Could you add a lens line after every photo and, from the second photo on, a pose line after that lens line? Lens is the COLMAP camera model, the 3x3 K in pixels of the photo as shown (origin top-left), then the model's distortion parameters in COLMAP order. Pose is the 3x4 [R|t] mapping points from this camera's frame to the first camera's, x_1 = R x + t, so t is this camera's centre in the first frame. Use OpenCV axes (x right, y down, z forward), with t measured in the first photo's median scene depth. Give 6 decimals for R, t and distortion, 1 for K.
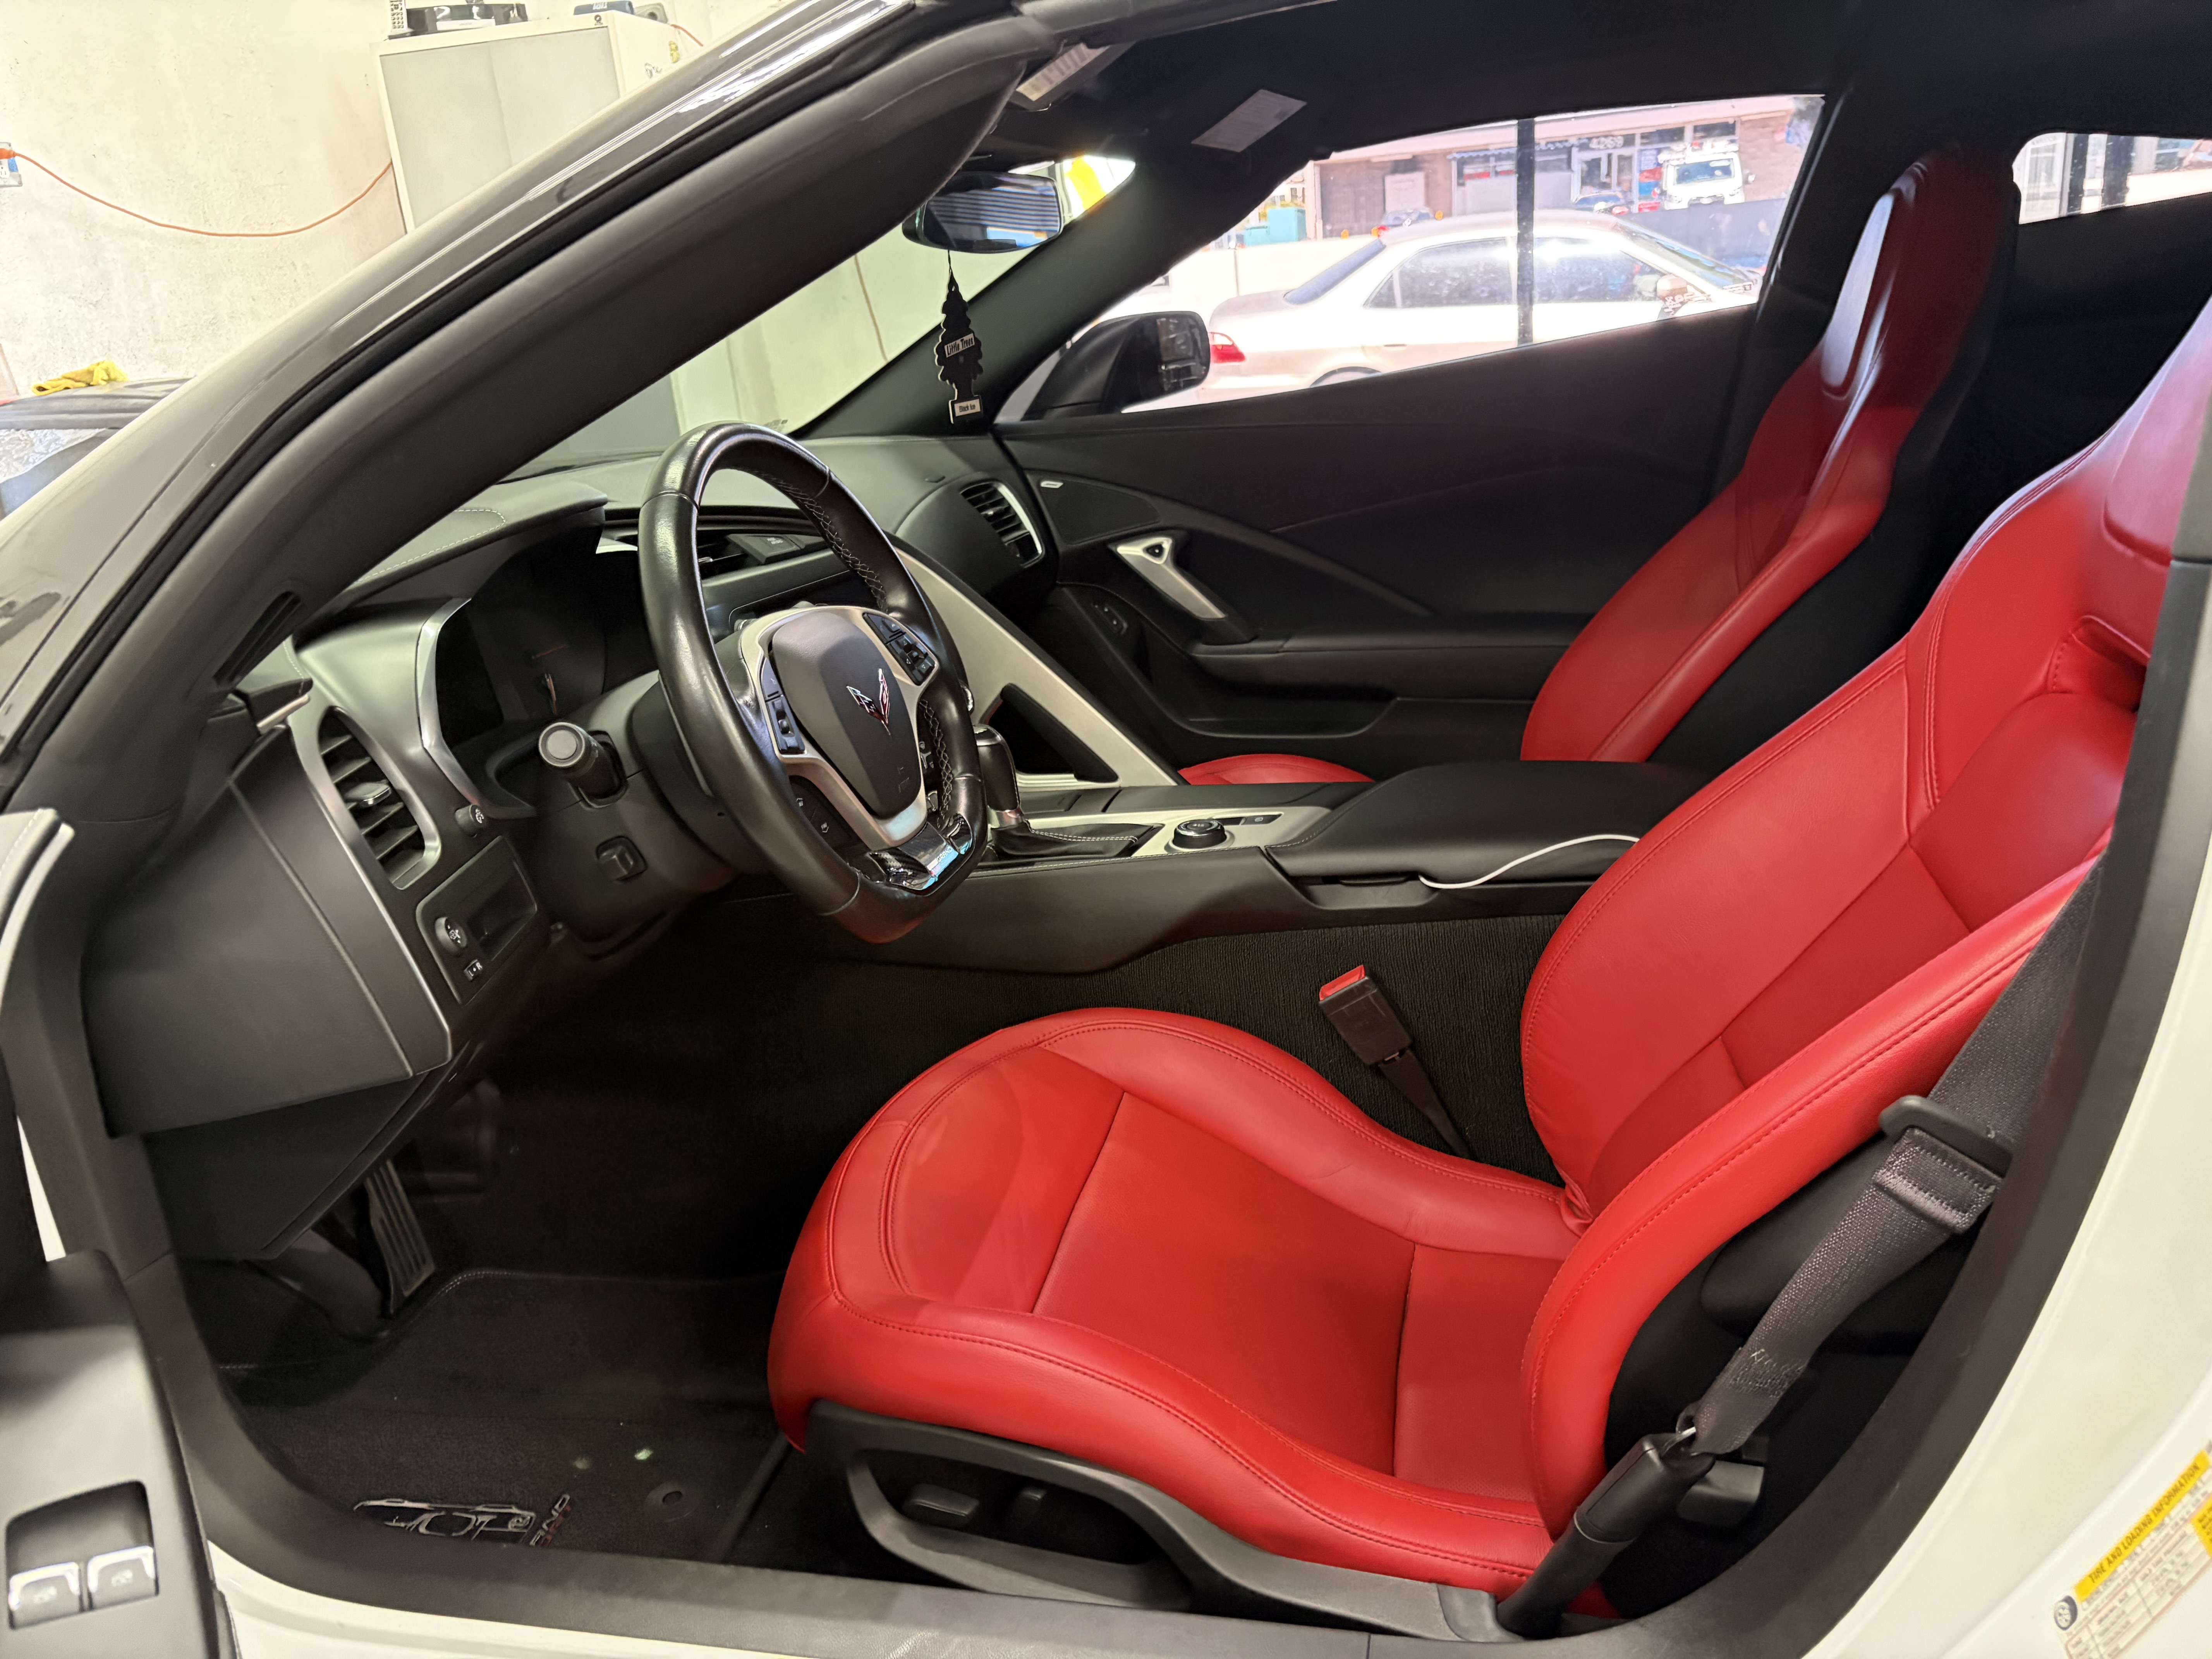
lens RADIAL K [[1670.8, 0, 1099.0], [0, 1670.8, 836.2], [0, 0, 1]] dist [0.046351, -0.047895]
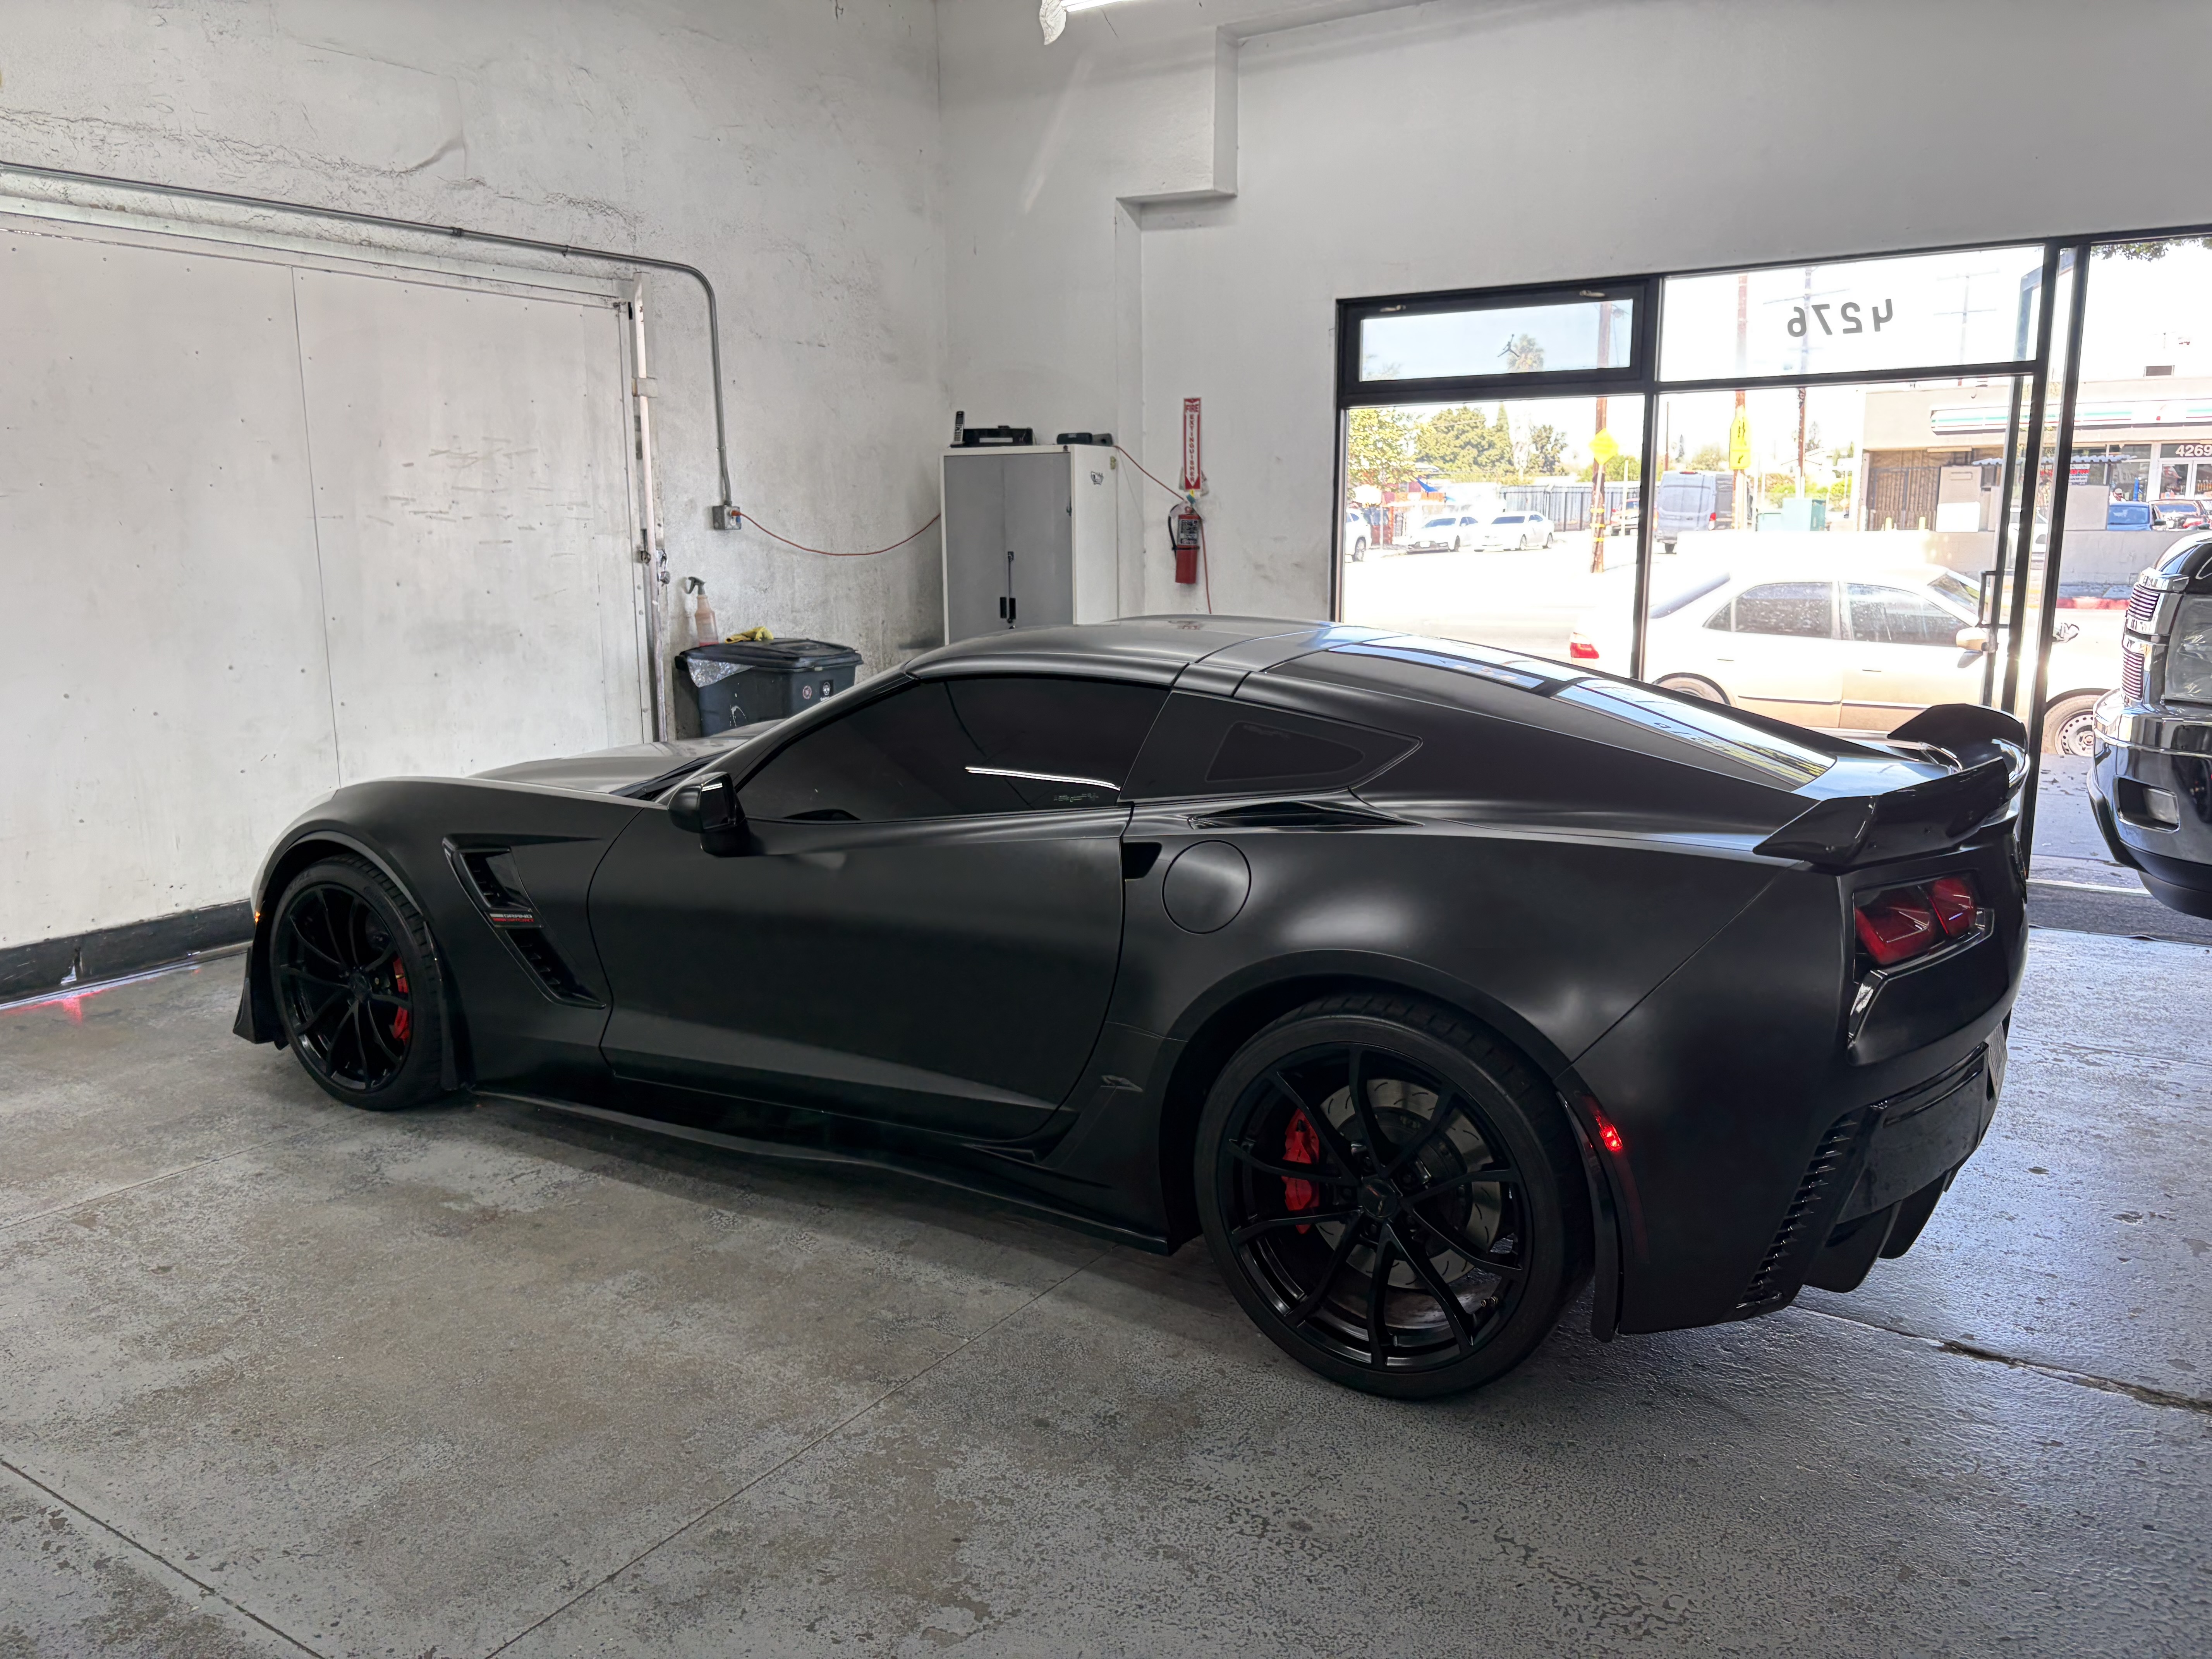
lens RADIAL K [[1670.8, 0, 1117.9], [0, 1670.8, 824.3], [0, 0, 1]] dist [0.046351, -0.047895]
pose [[0.946533, 0.133046, -0.293895, 0.134117], [-0.170606, 0.979622, -0.105990, 0.020546], [0.273804, 0.150464, 0.949943, -0.233174]]
